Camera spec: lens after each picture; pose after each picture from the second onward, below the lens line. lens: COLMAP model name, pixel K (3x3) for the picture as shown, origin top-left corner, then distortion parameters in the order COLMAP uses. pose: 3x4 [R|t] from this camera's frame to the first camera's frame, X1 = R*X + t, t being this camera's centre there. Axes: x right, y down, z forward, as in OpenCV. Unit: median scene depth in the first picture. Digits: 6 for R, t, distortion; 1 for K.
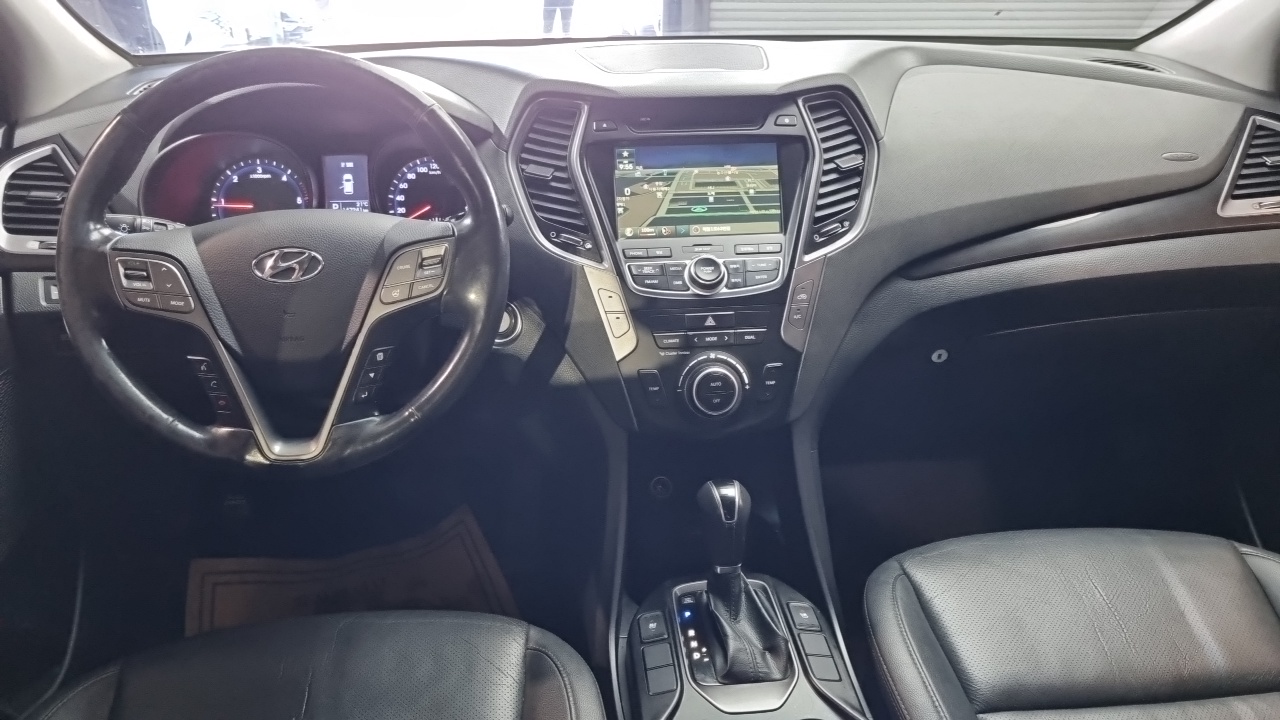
lens RADIAL K [[1123.3, 0, 639.7], [0, 1123.3, 358.7], [0, 0, 1]] dist [0.017192, -0.011654]
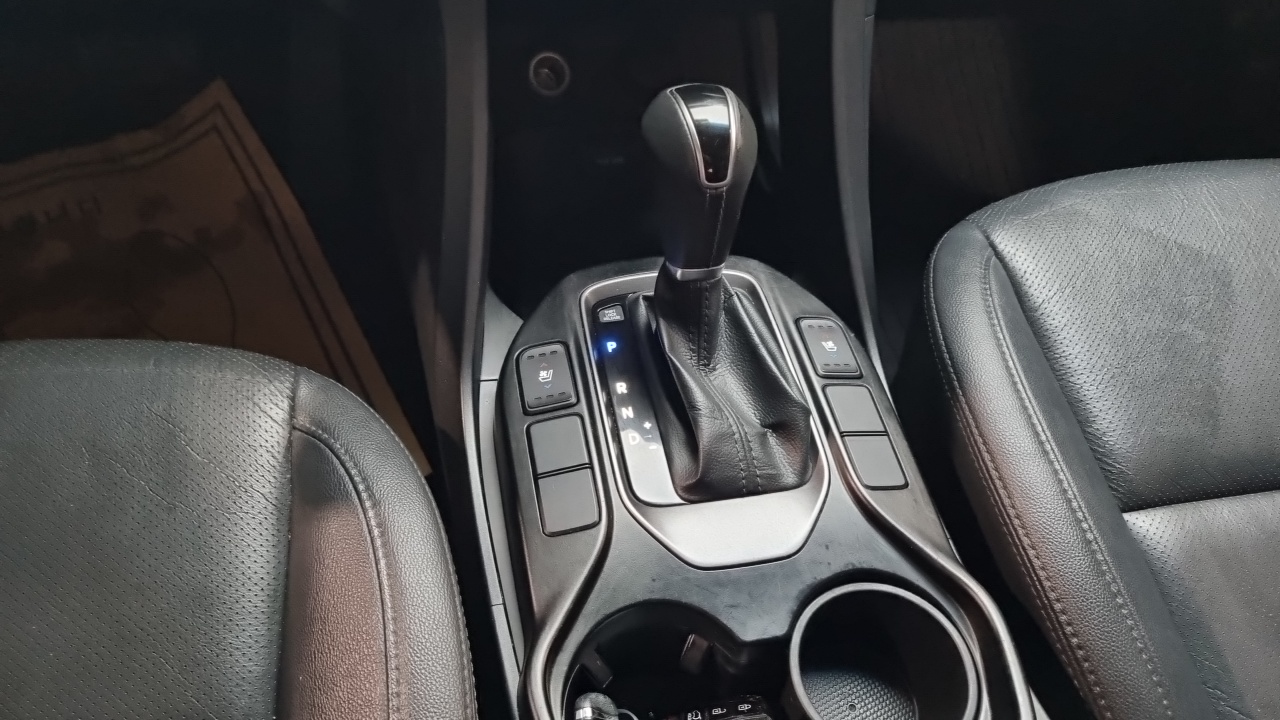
lens RADIAL K [[965.6, 0, 637.6], [0, 965.6, 361.7], [0, 0, 1]] dist [0.031458, 0.000694]
pose [[0.990064, -0.025848, 0.138221, -0.007793], [-0.037820, 0.897793, 0.438790, 0.037384], [-0.135436, -0.439658, 0.887895, 0.611824]]
